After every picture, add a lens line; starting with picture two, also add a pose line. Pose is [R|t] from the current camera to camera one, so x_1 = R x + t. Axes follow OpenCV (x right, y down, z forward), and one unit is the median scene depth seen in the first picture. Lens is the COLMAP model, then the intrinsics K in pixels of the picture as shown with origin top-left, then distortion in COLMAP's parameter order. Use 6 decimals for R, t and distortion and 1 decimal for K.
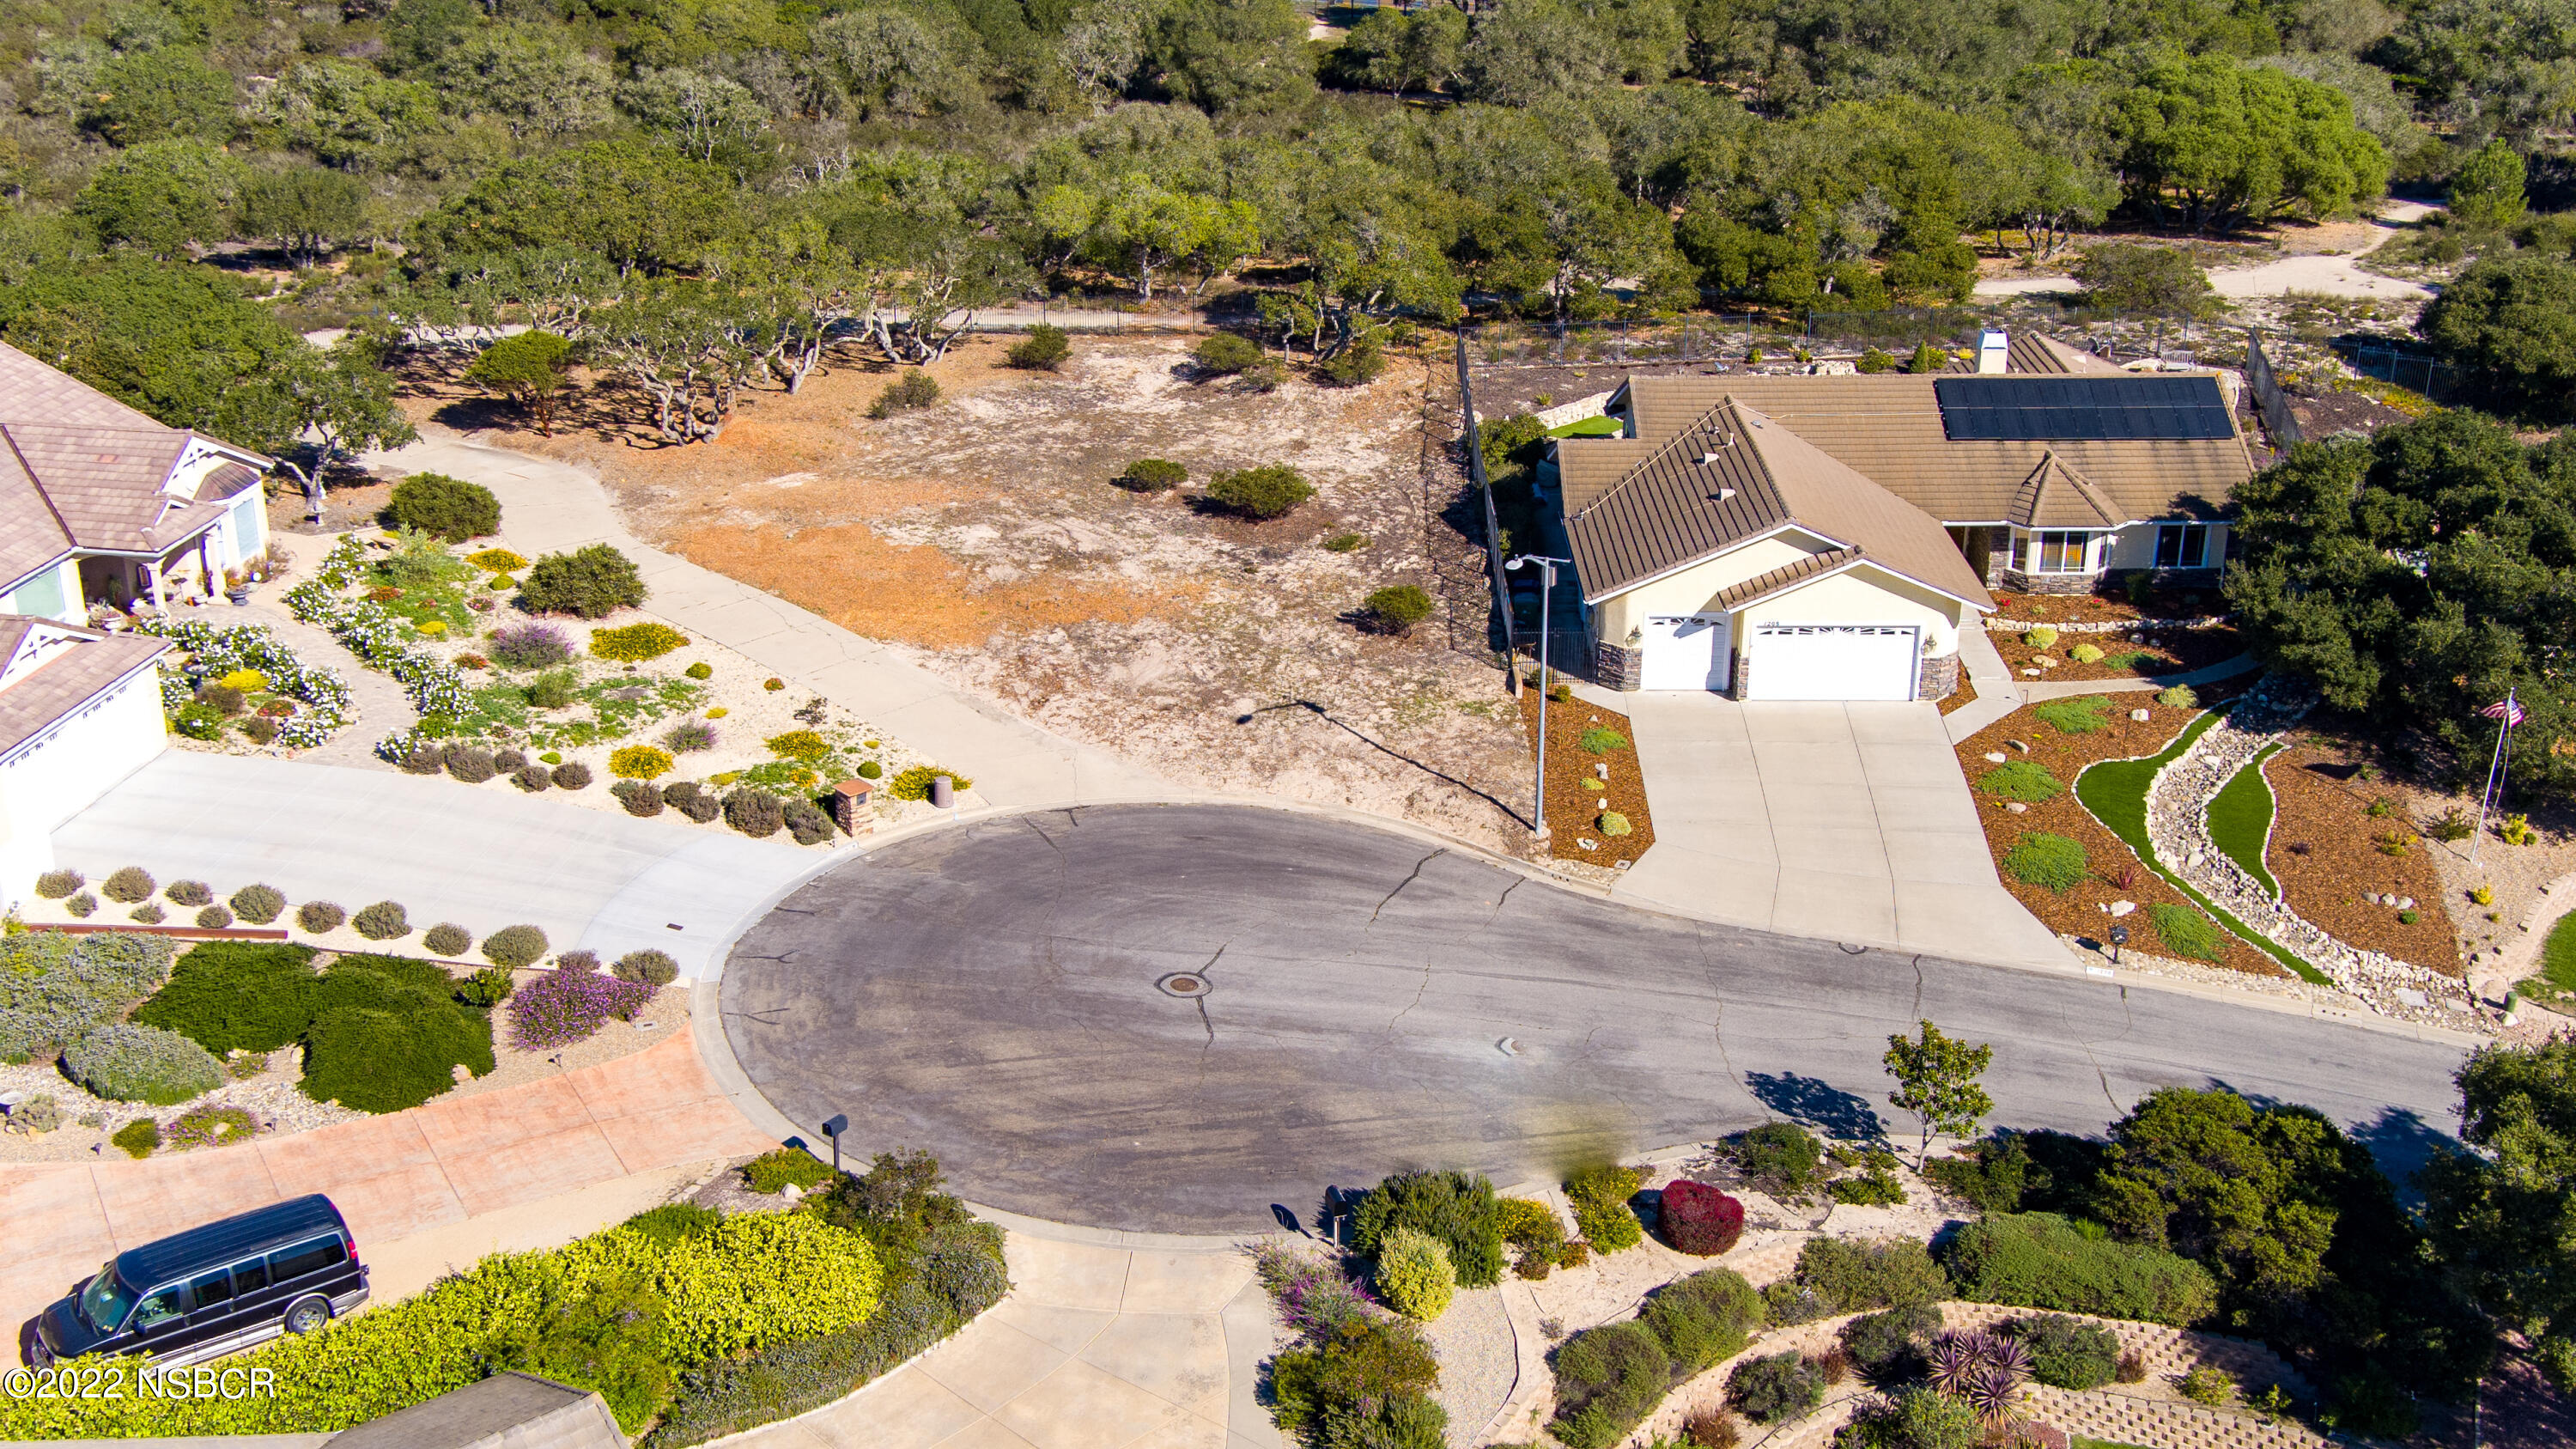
lens RADIAL K [[2957.7, 0, 1285.8], [0, 2957.7, 725.6], [0, 0, 1]] dist [0.162562, 0.075728]
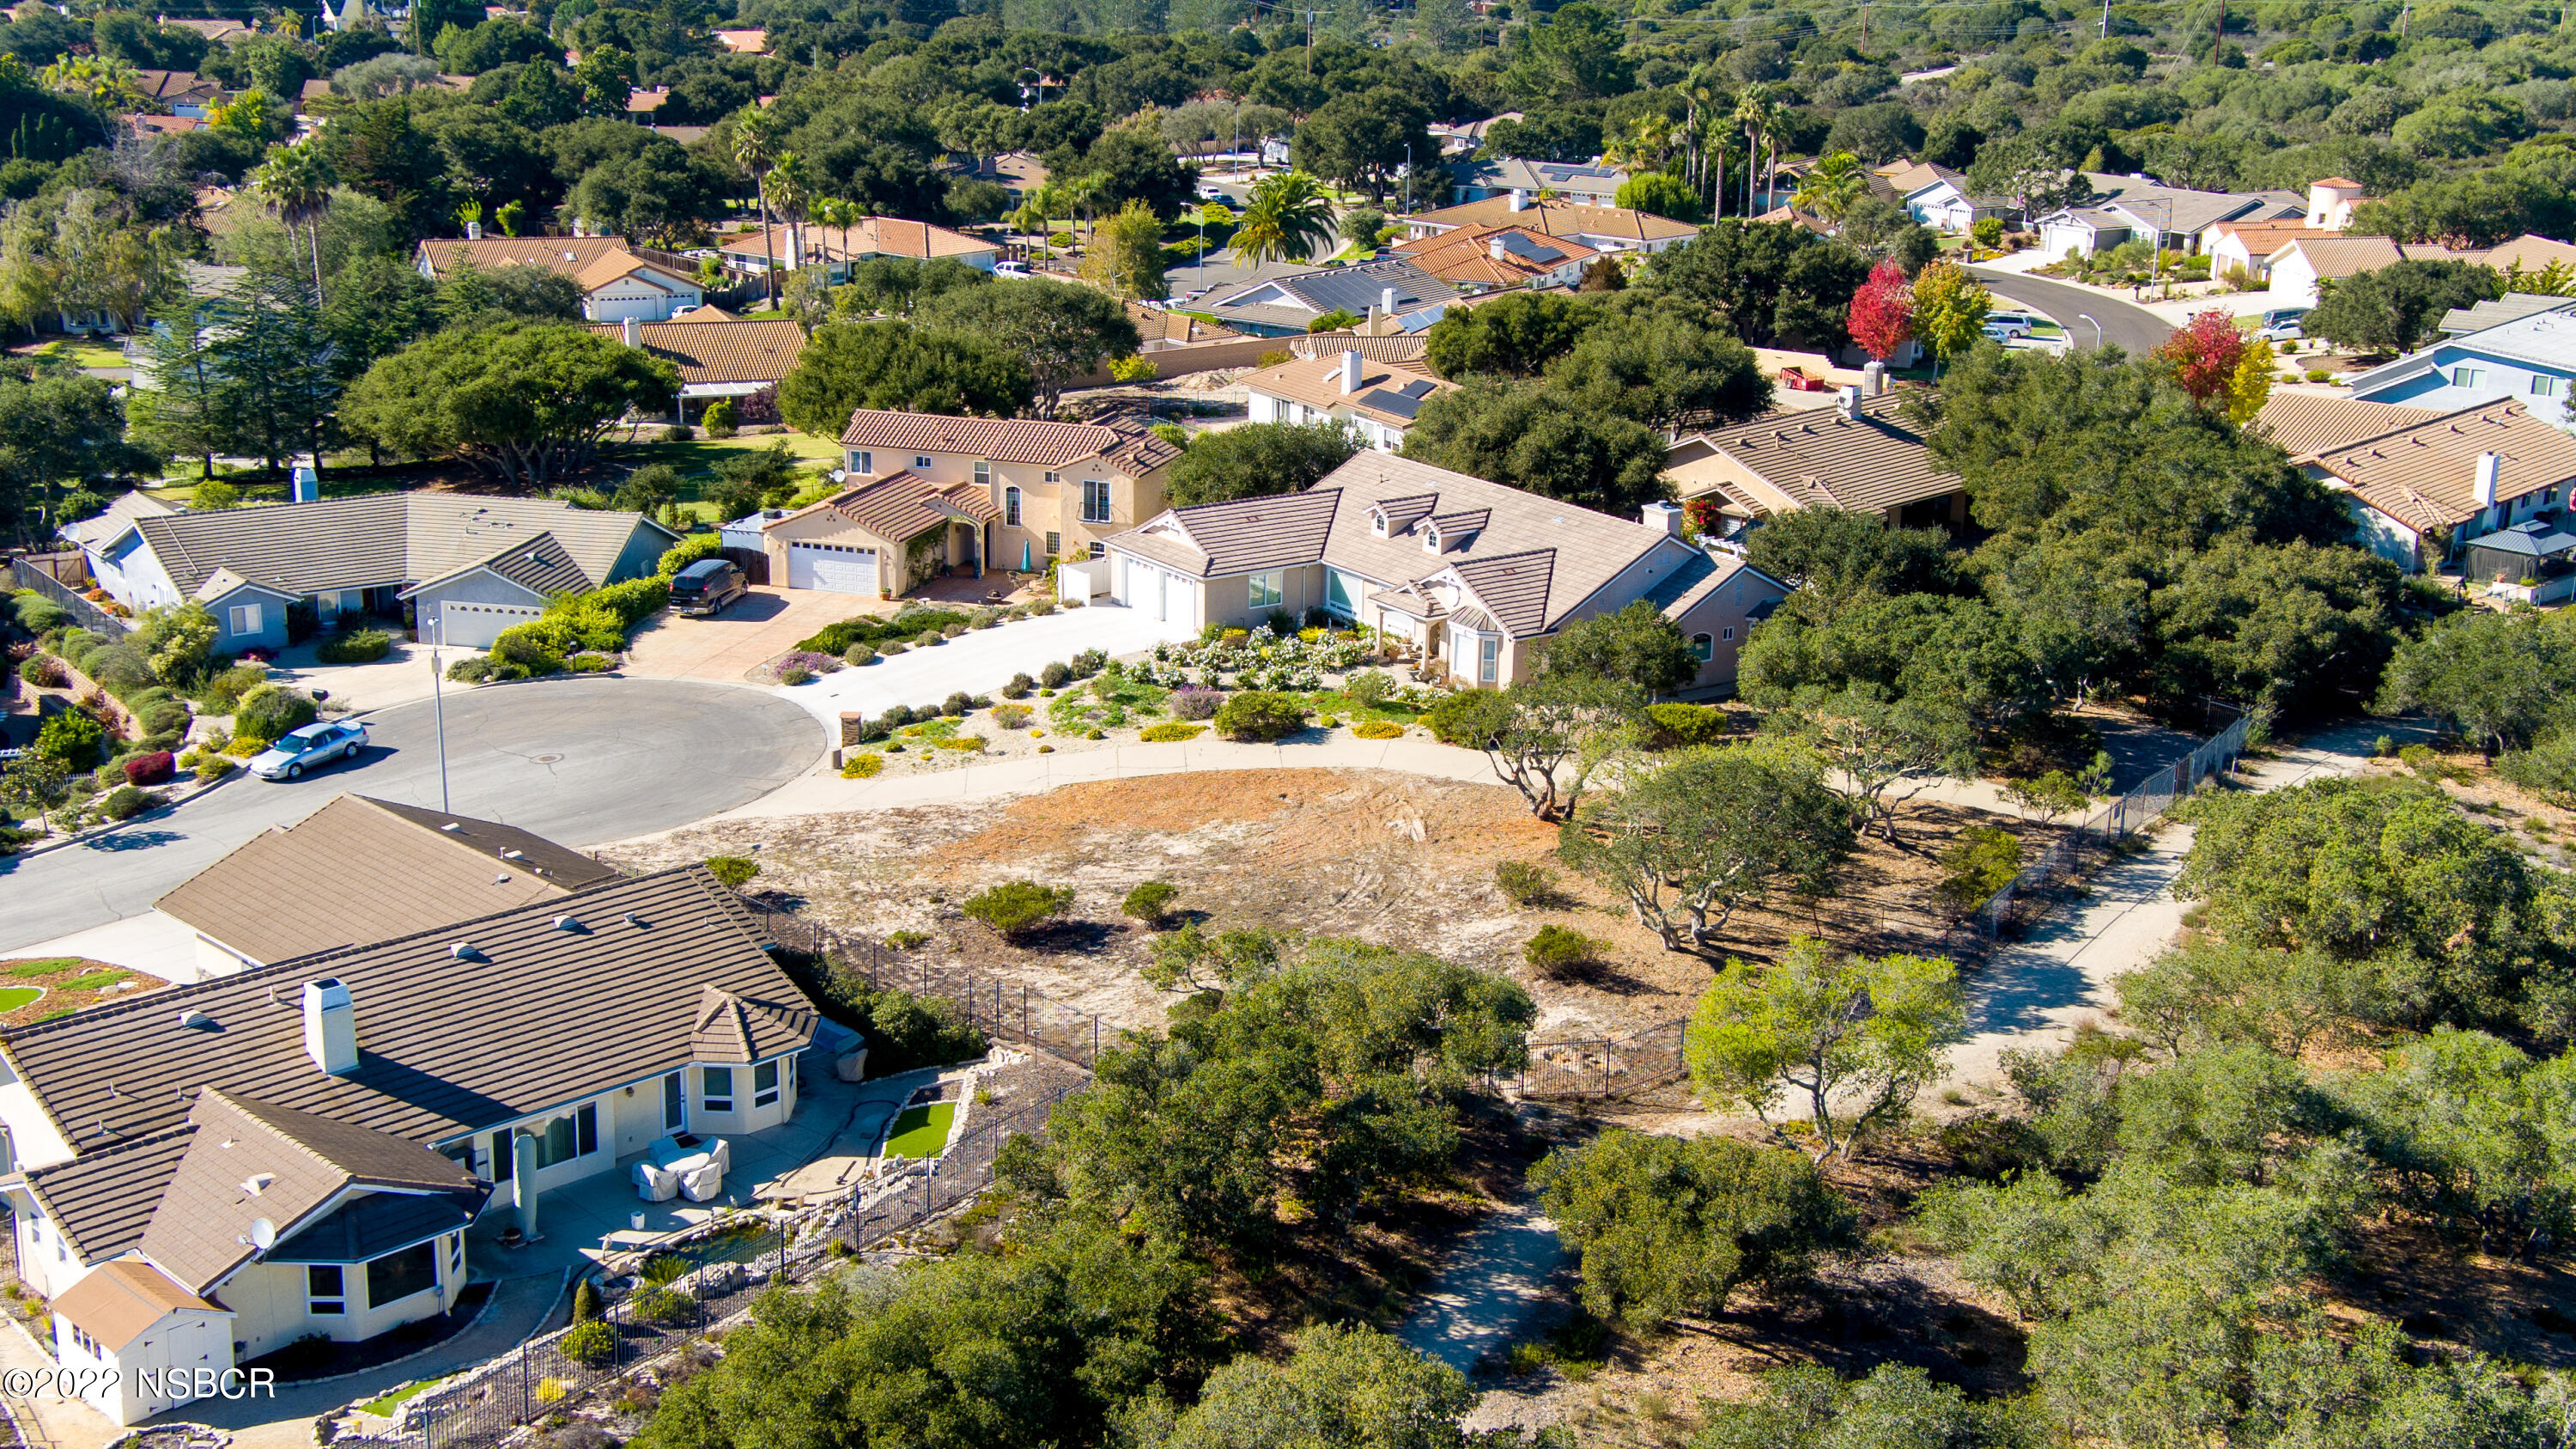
lens RADIAL K [[2957.7, 0, 1285.8], [0, 2957.7, 725.6], [0, 0, 1]] dist [0.162562, 0.075728]
pose [[-0.714272, 0.178468, -0.676731, 0.642964], [-0.285850, 0.808220, 0.514850, -0.728379], [0.638832, 0.561186, -0.526274, 1.727300]]
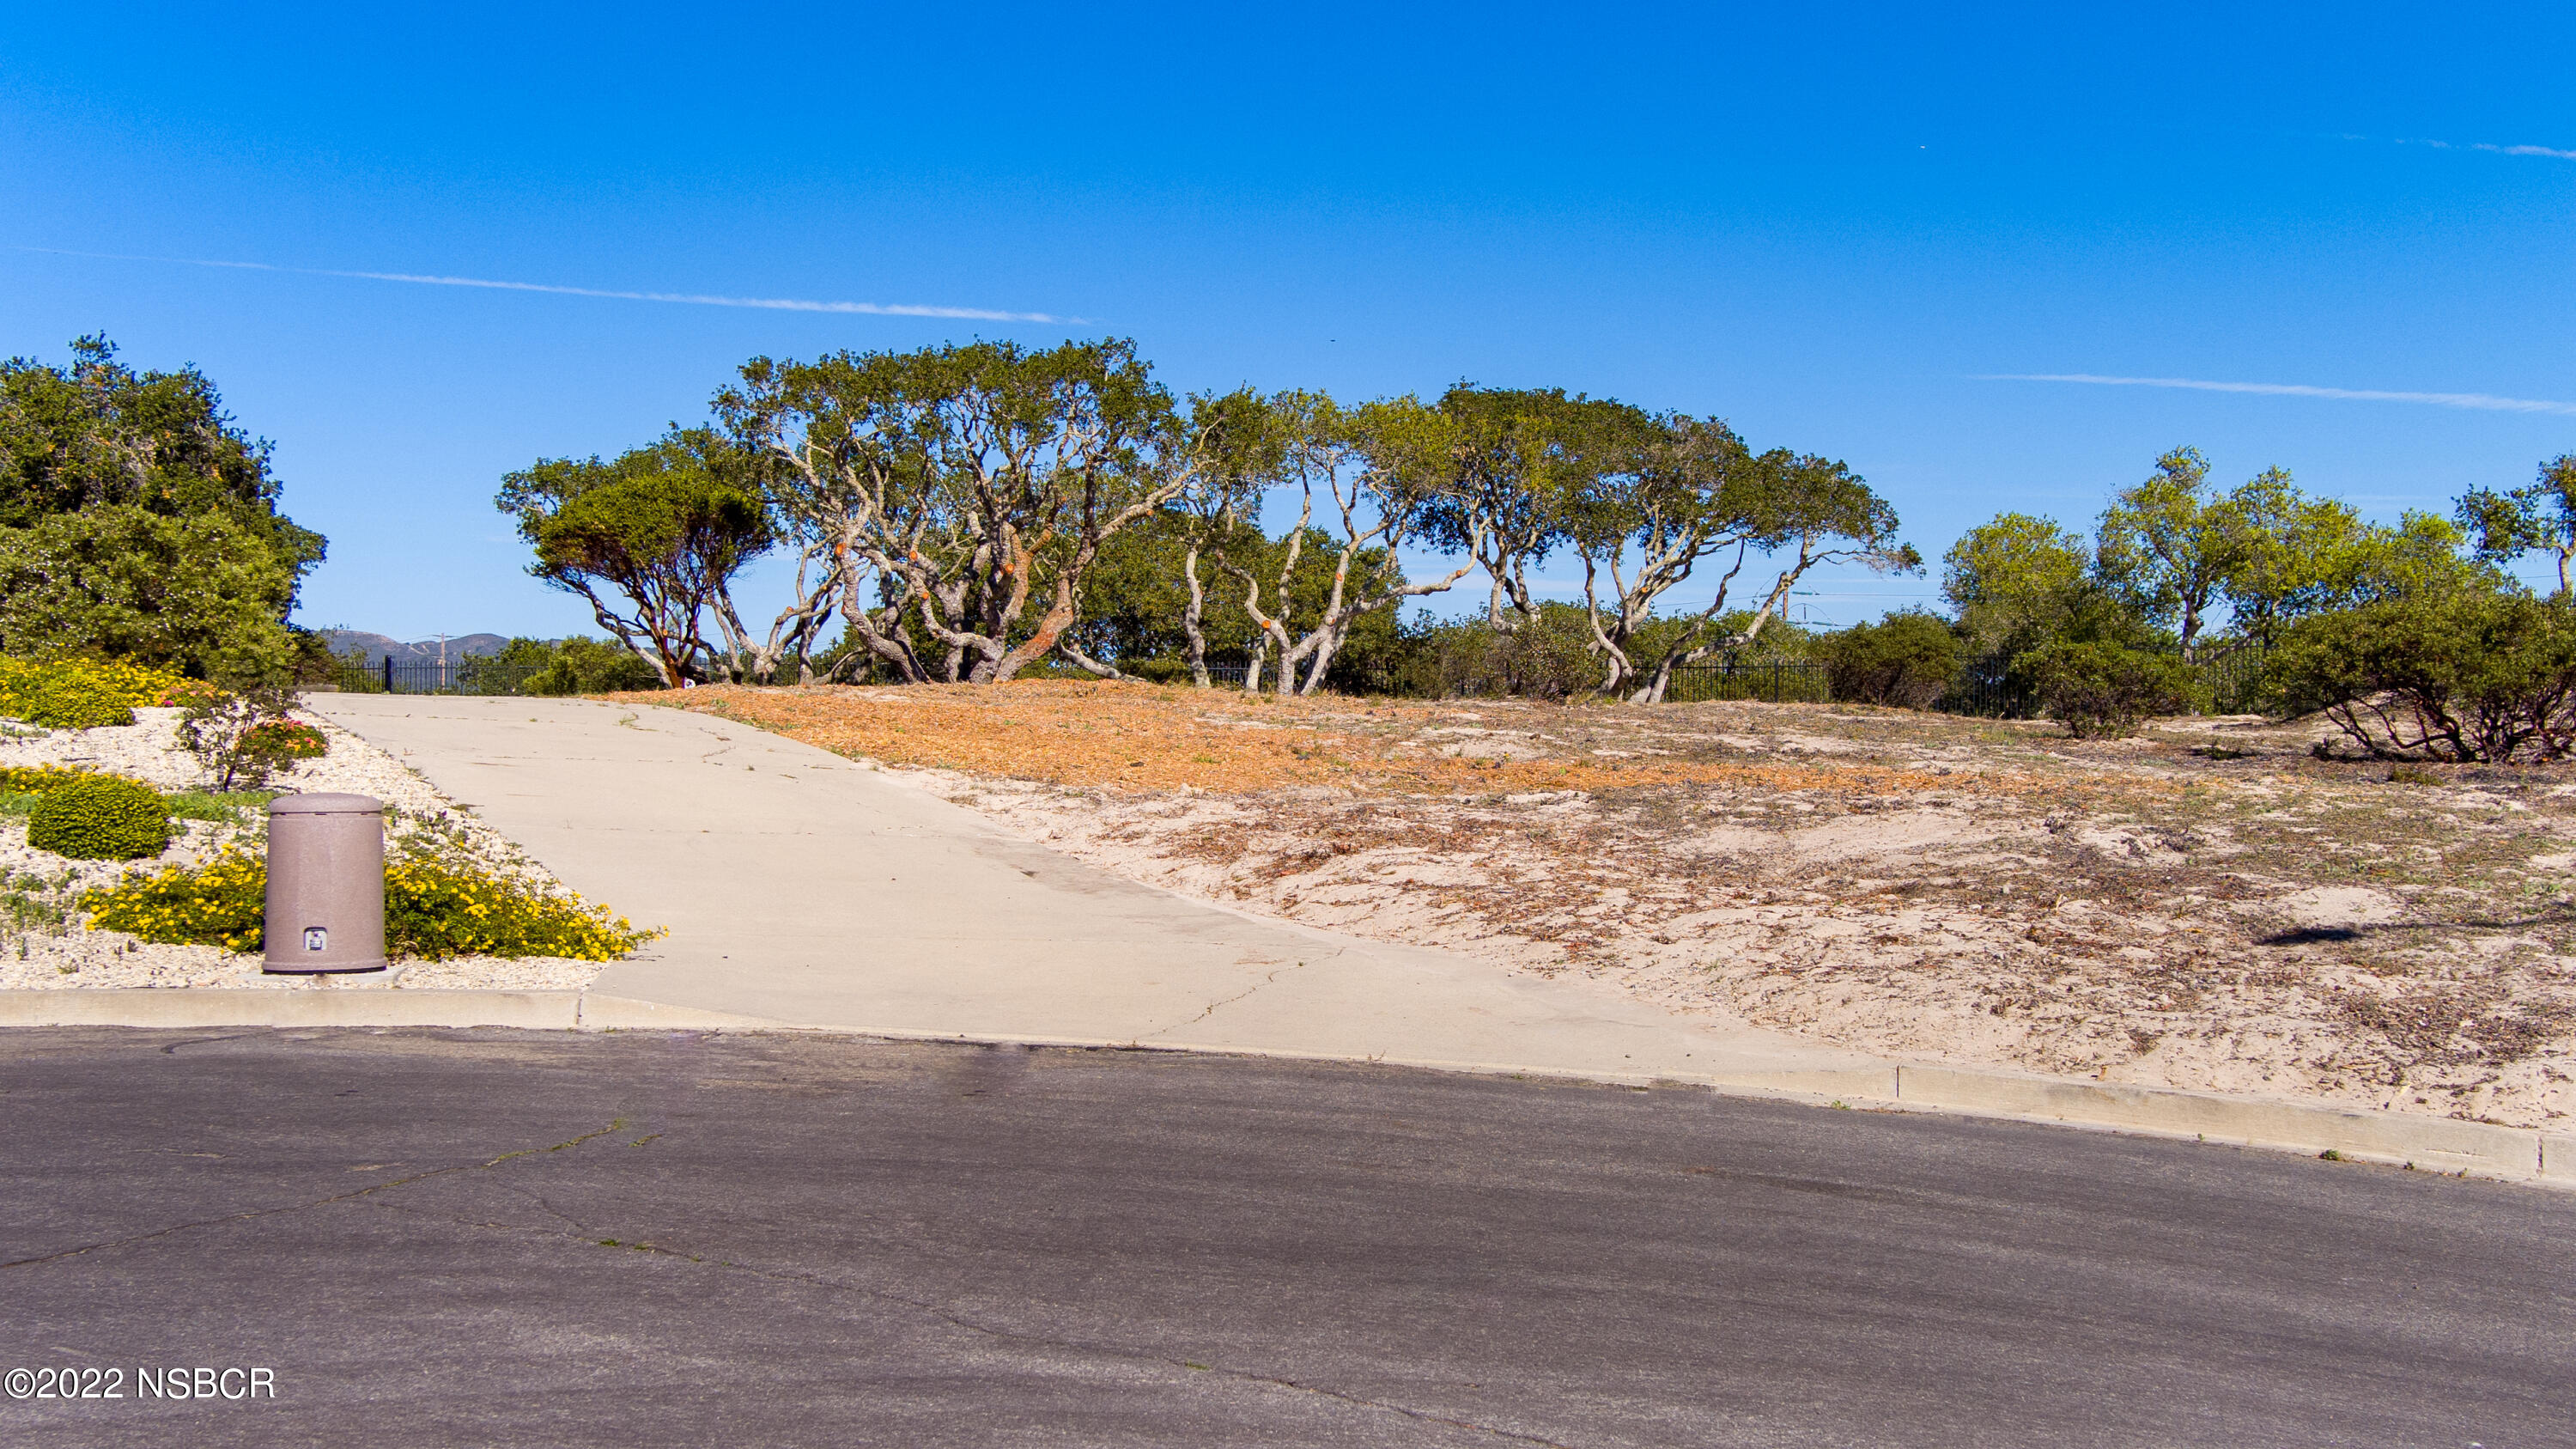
lens RADIAL K [[2957.7, 0, 1285.8], [0, 2957.7, 725.6], [0, 0, 1]] dist [0.162562, 0.075728]
pose [[0.926586, -0.002181, -0.376077, -0.003431], [-0.145937, 0.919540, -0.364895, 0.061145], [0.346614, 0.392990, 0.851715, 0.796582]]
